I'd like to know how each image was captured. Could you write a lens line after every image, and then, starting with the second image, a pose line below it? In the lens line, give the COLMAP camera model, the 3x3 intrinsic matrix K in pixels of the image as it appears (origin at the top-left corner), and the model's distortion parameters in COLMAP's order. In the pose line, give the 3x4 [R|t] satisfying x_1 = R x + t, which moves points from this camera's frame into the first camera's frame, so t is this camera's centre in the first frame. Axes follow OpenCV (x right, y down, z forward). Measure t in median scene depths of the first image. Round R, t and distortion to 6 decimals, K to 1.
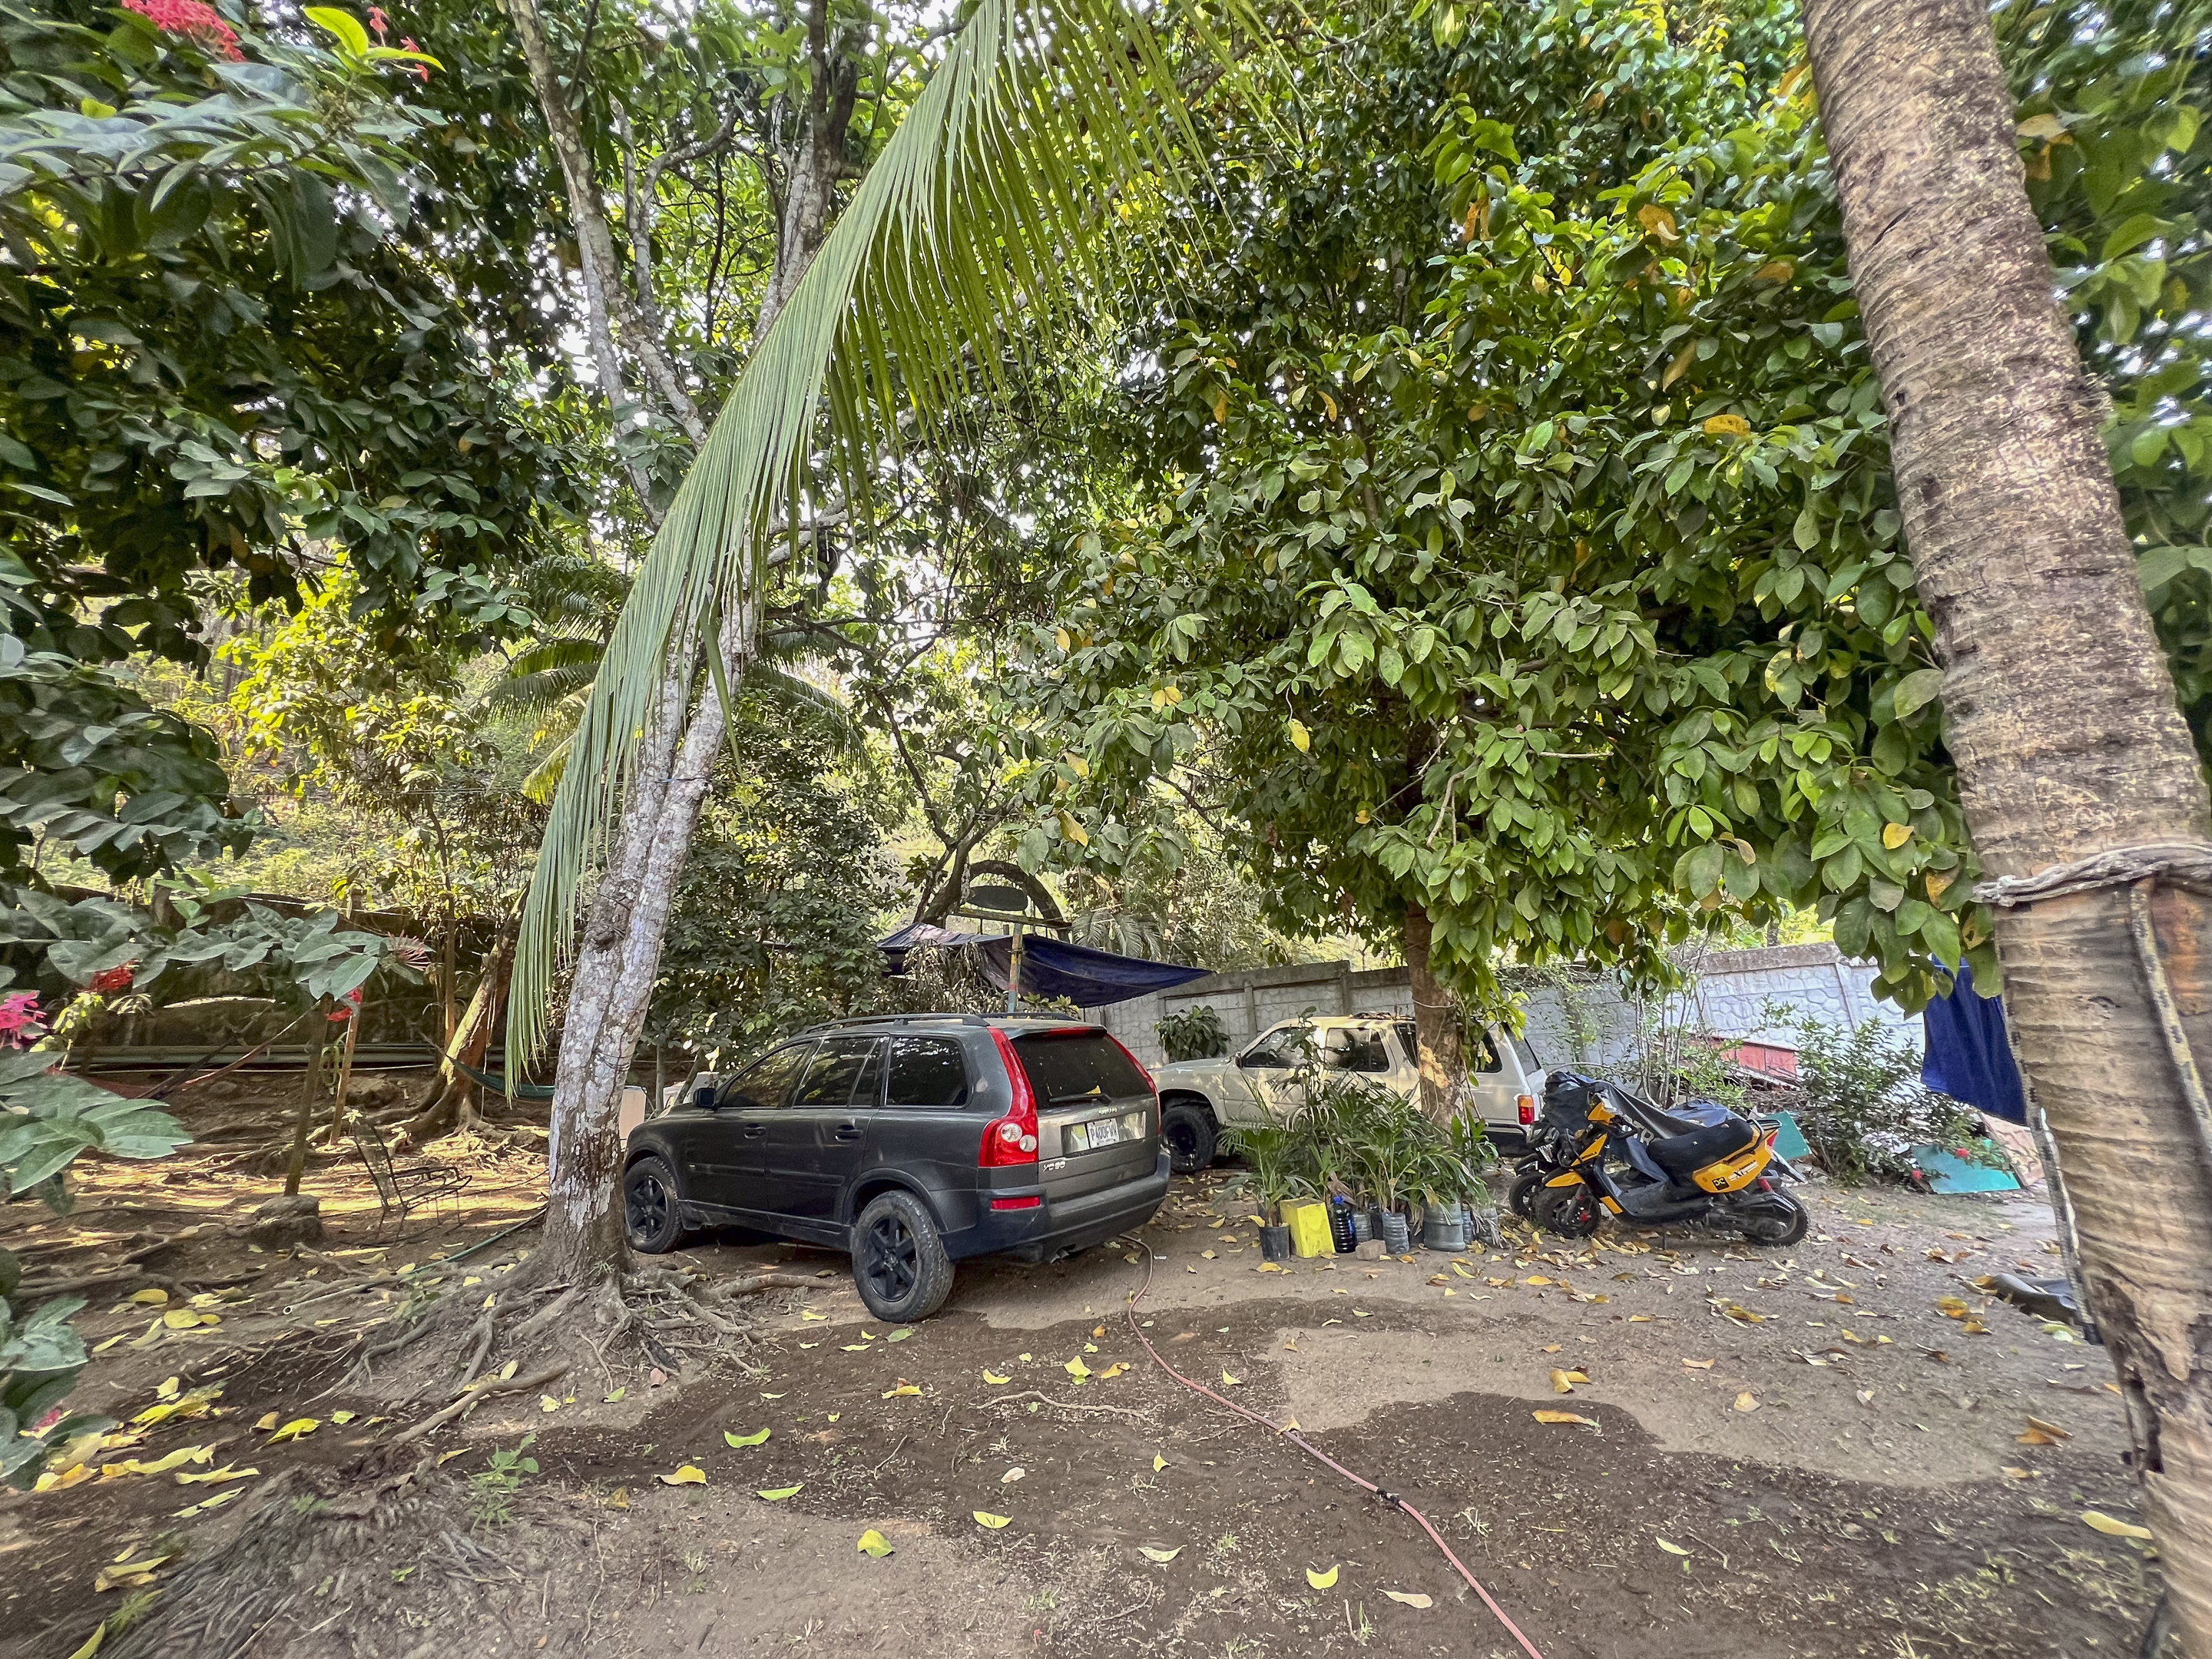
lens RADIAL K [[898.3, 0, 1112.3], [0, 898.3, 834.5], [0, 0, 1]] dist [-0.000375, -0.000153]
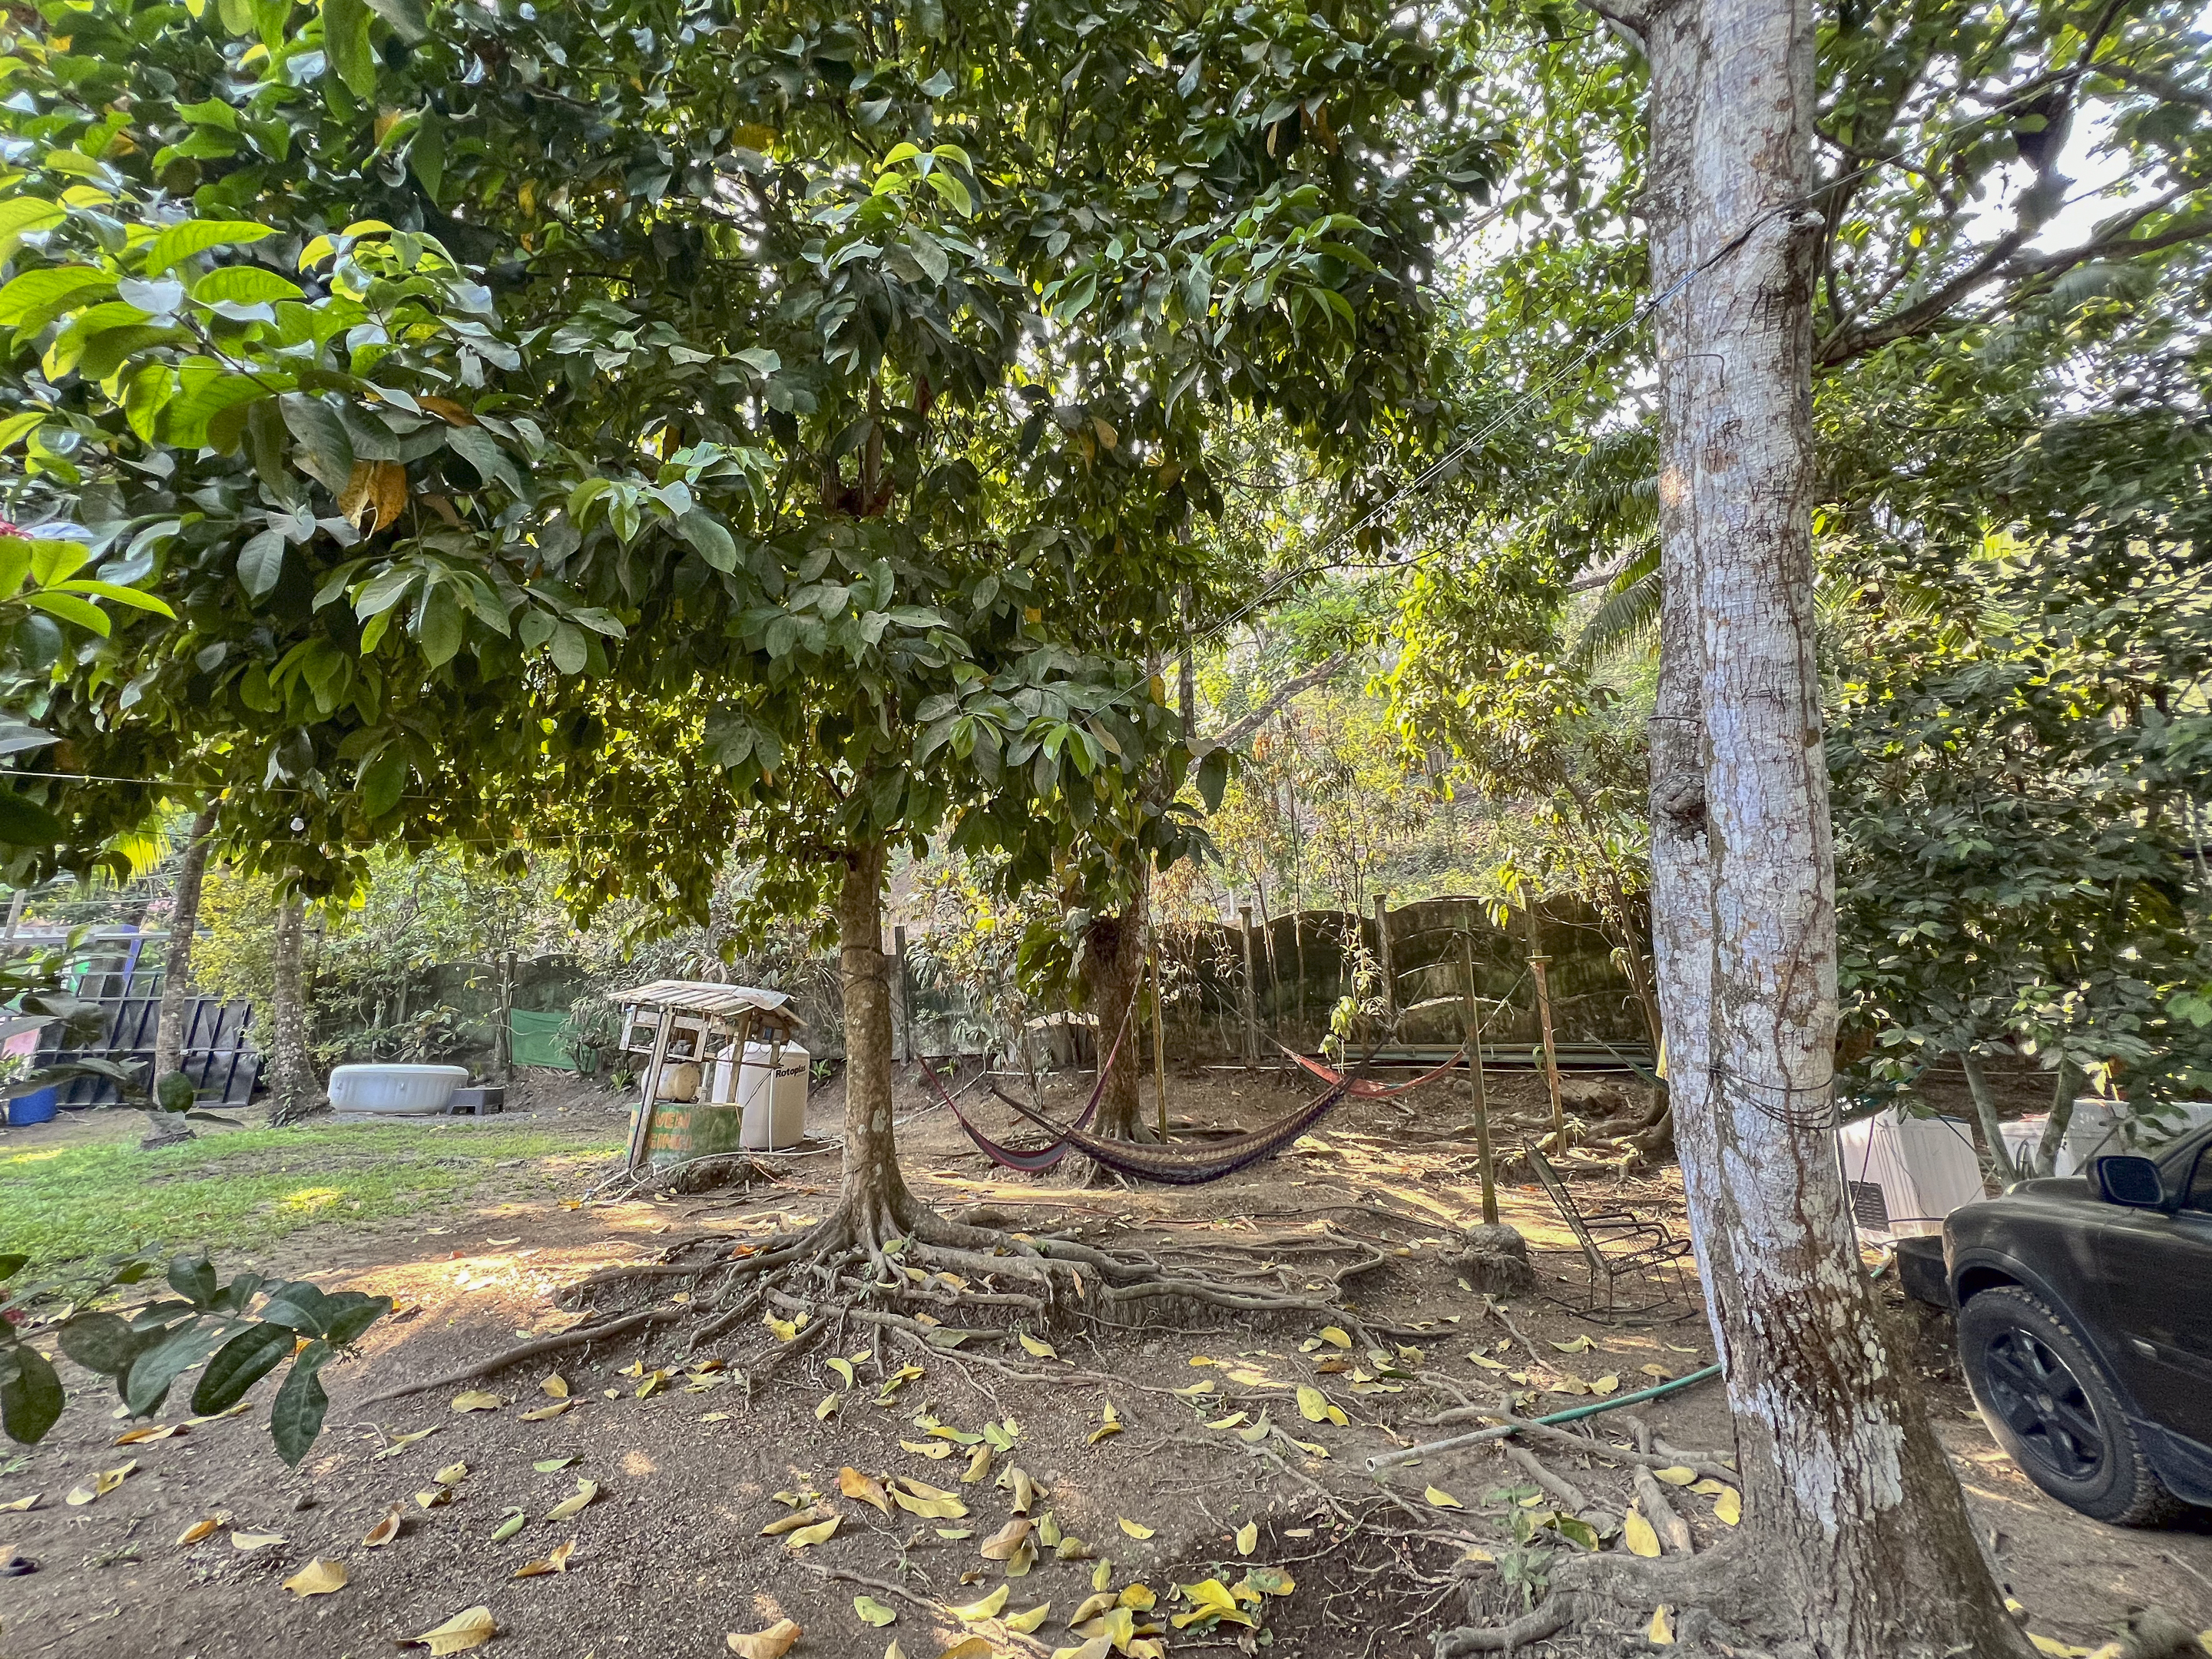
lens RADIAL K [[898.3, 0, 1113.8], [0, 898.3, 828.8], [0, 0, 1]] dist [-0.000375, -0.000153]
pose [[0.349341, -0.213231, -0.912411, -0.133895], [0.209139, 0.966940, -0.145900, 0.065345], [0.913357, -0.139852, 0.382387, 0.287714]]
